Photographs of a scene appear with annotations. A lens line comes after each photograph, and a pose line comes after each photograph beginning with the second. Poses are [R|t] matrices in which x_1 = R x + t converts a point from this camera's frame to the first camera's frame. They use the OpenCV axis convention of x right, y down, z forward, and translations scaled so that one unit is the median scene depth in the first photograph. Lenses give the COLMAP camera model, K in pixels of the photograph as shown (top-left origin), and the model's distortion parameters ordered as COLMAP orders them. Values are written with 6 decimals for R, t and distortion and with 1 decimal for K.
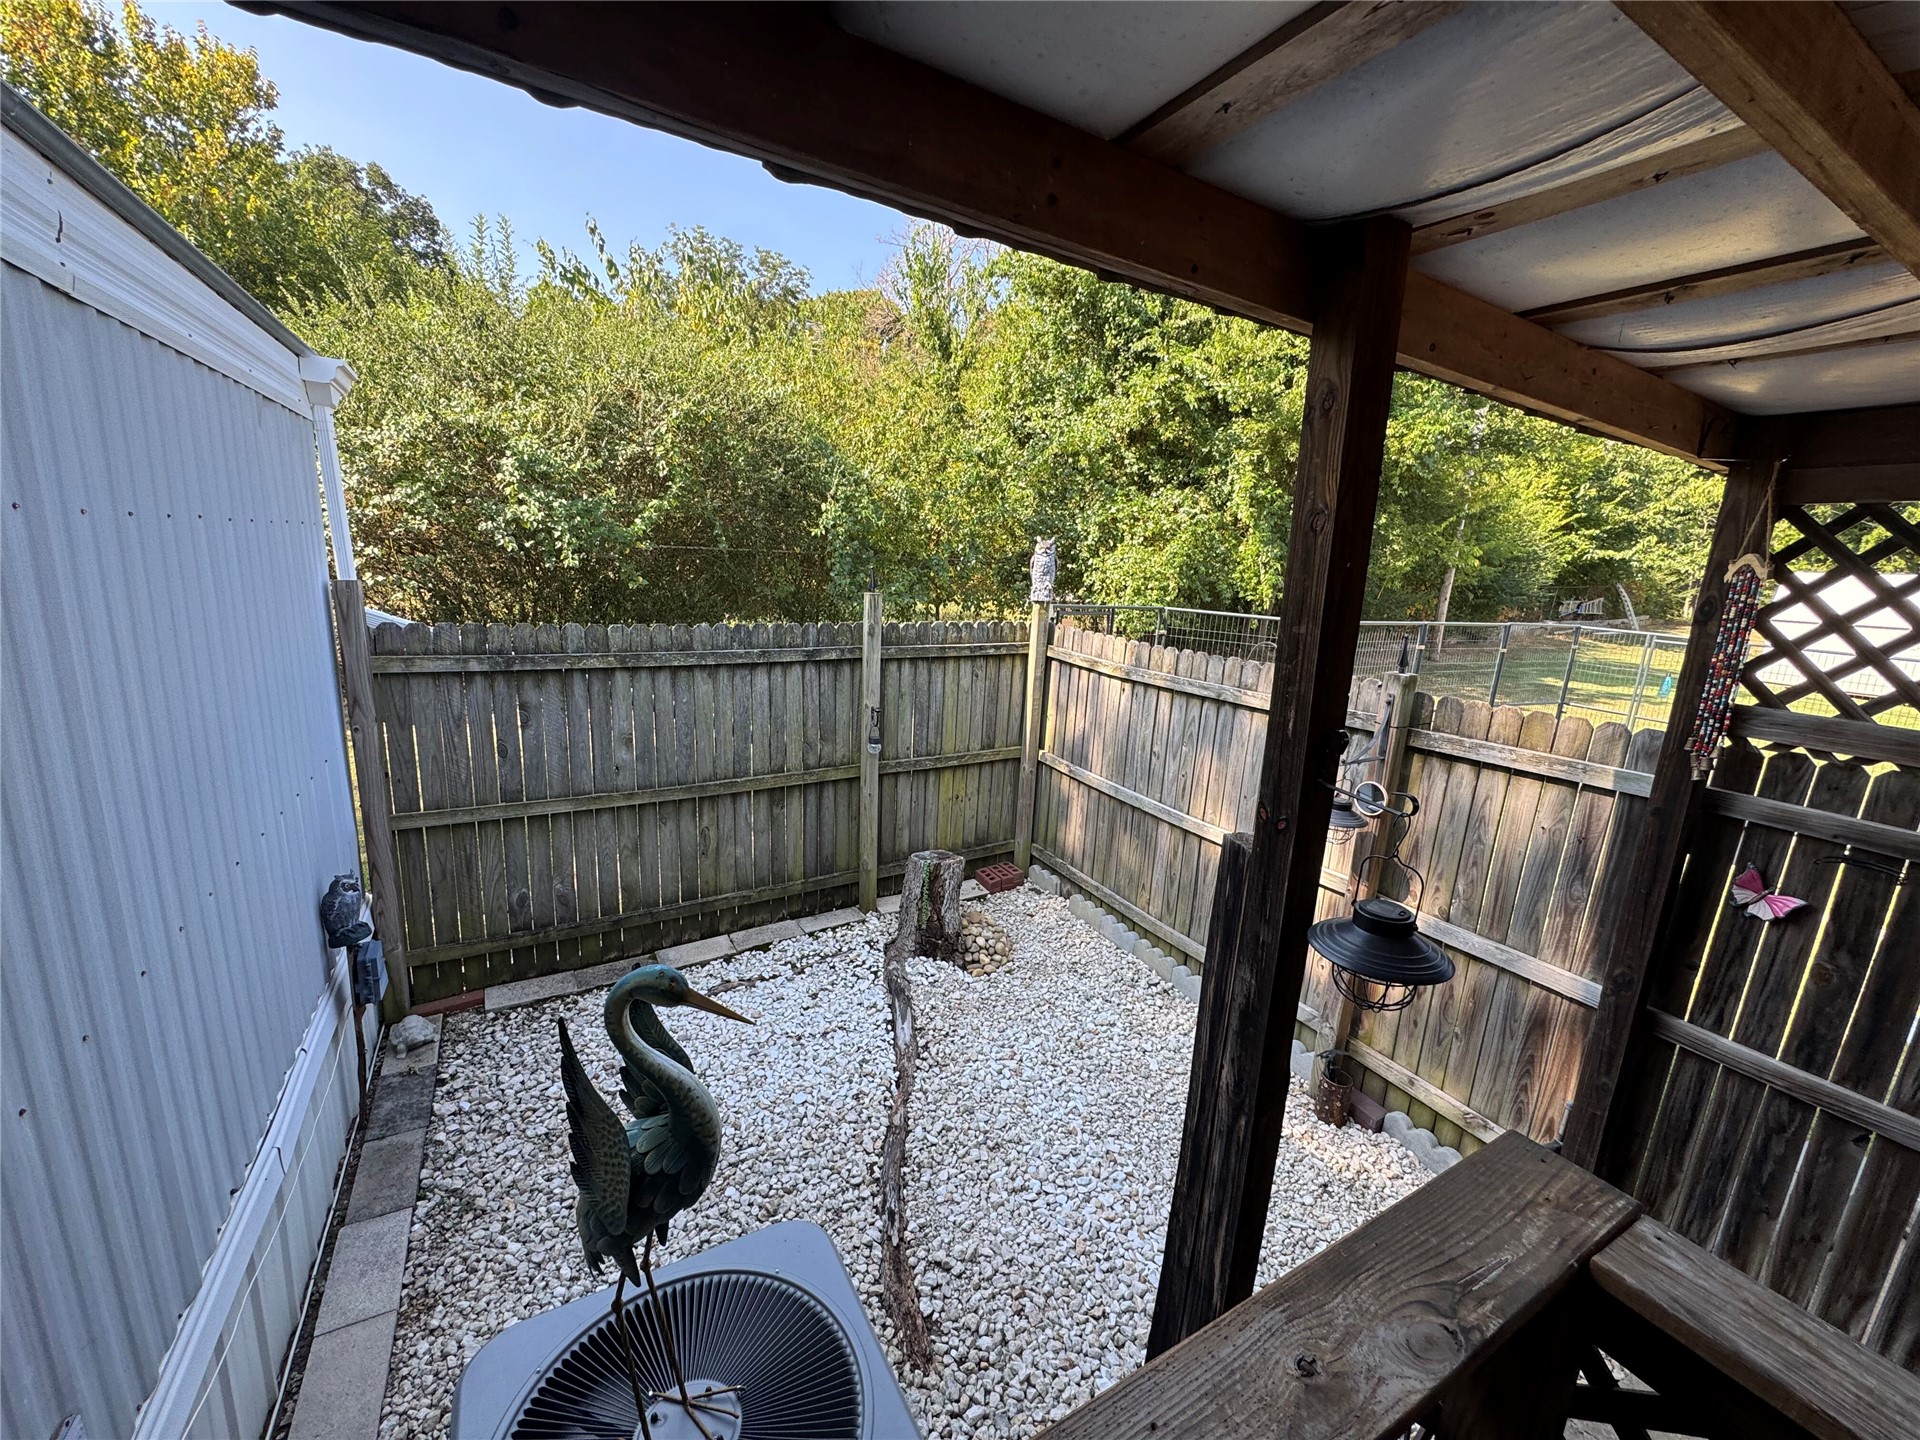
lens RADIAL K [[770.1, 0, 960.3], [0, 770.1, 730.7], [0, 0, 1]] dist [-0.001677, 0.000640]
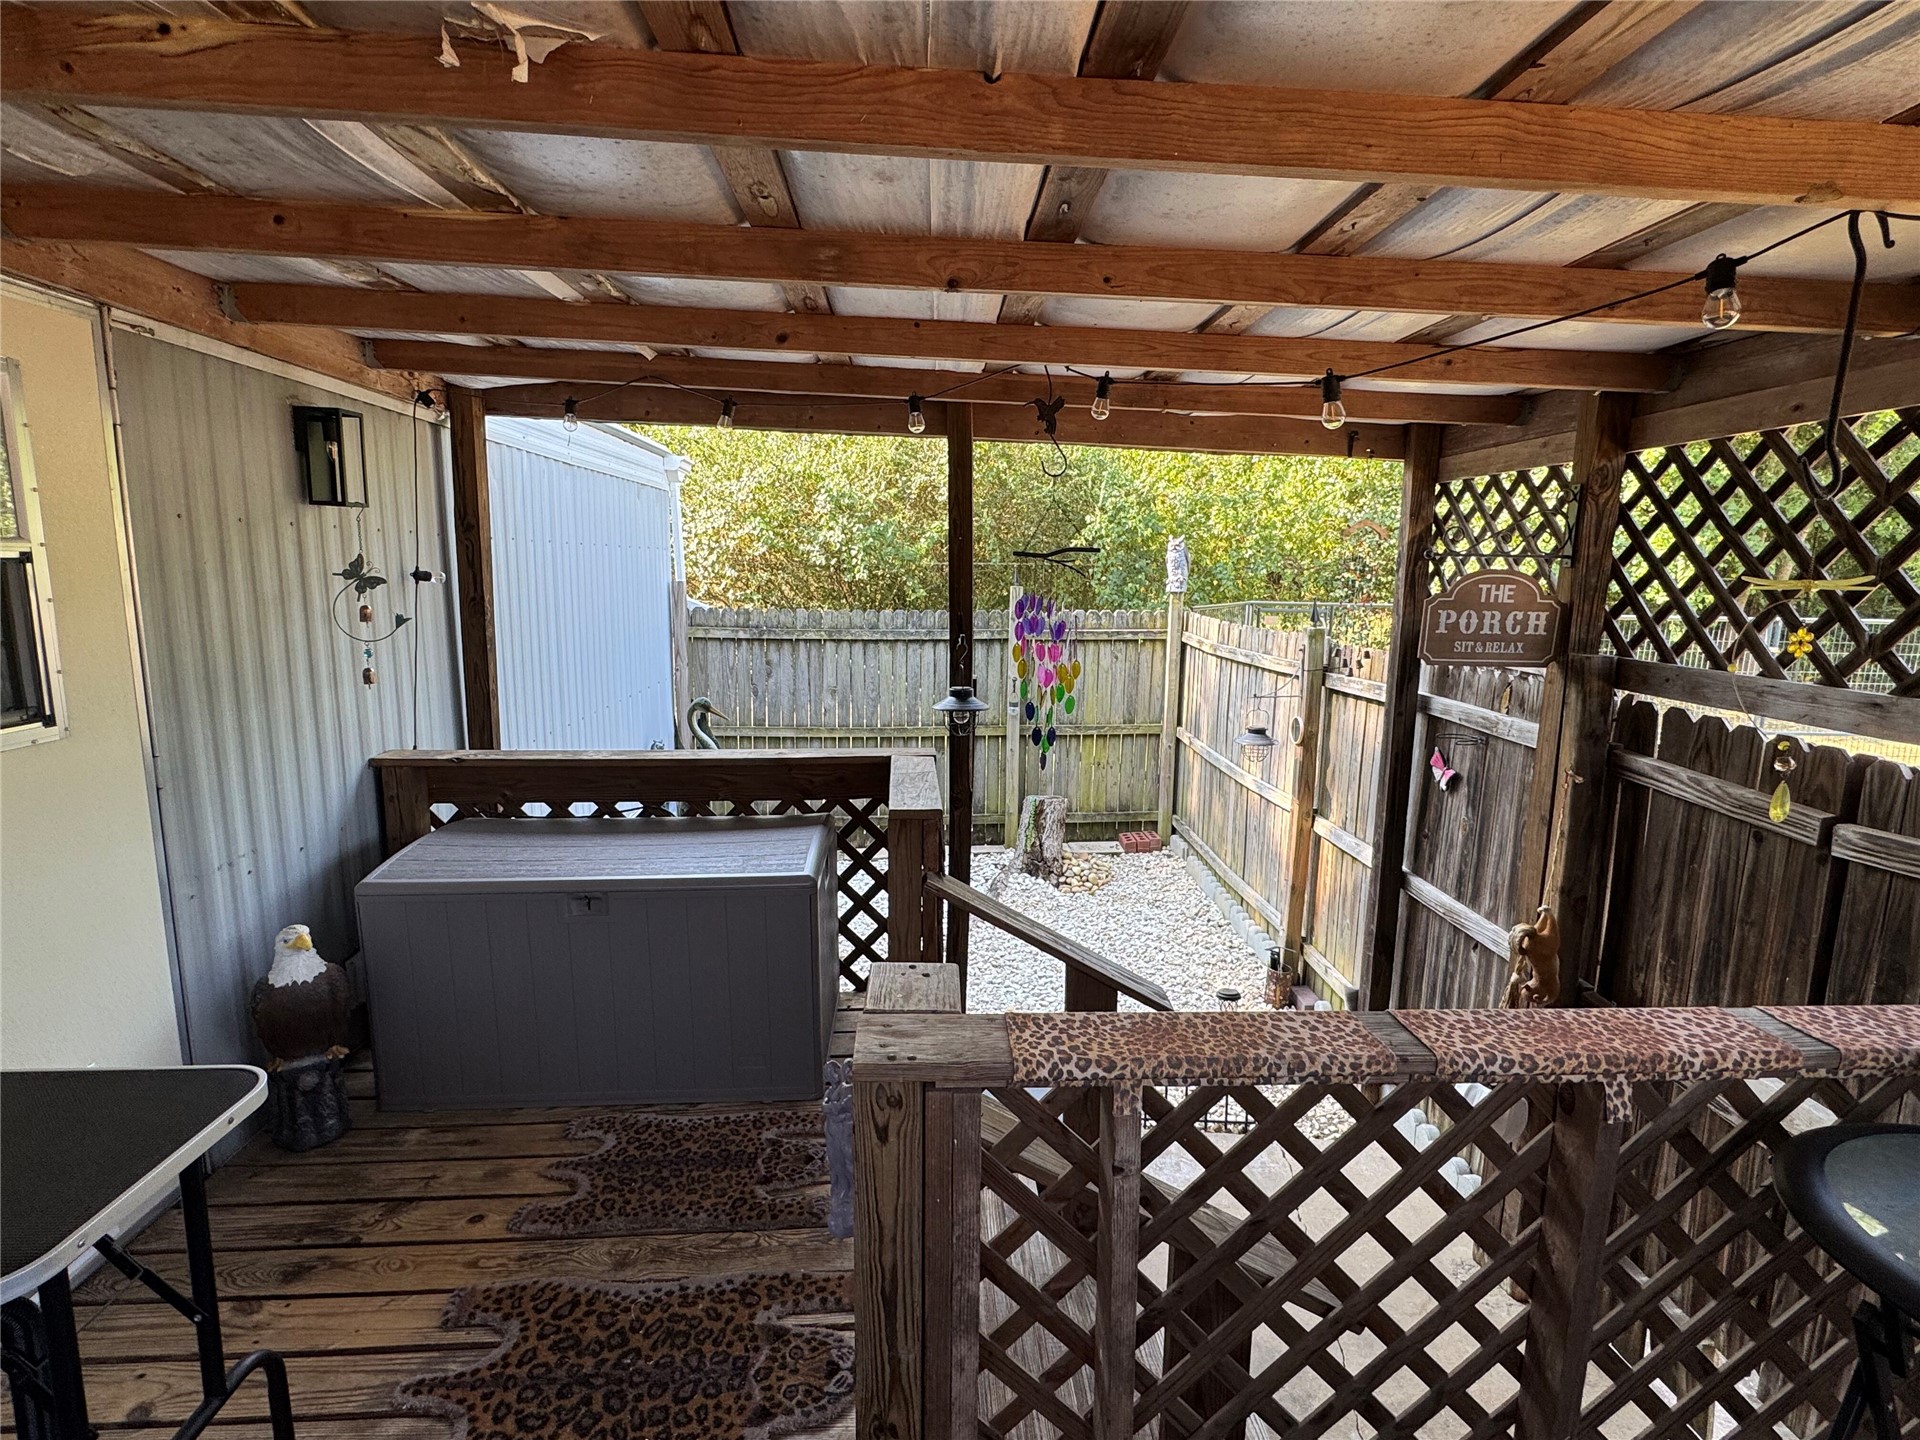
lens RADIAL K [[946.0, 0, 966.6], [0, 946.0, 713.9], [0, 0, 1]] dist [-0.003244, 0.001234]
pose [[0.900725, 0.035551, -0.432934, 0.483728], [-0.068708, 0.995759, -0.061181, 0.127479], [0.428922, 0.084853, 0.899347, -0.408460]]
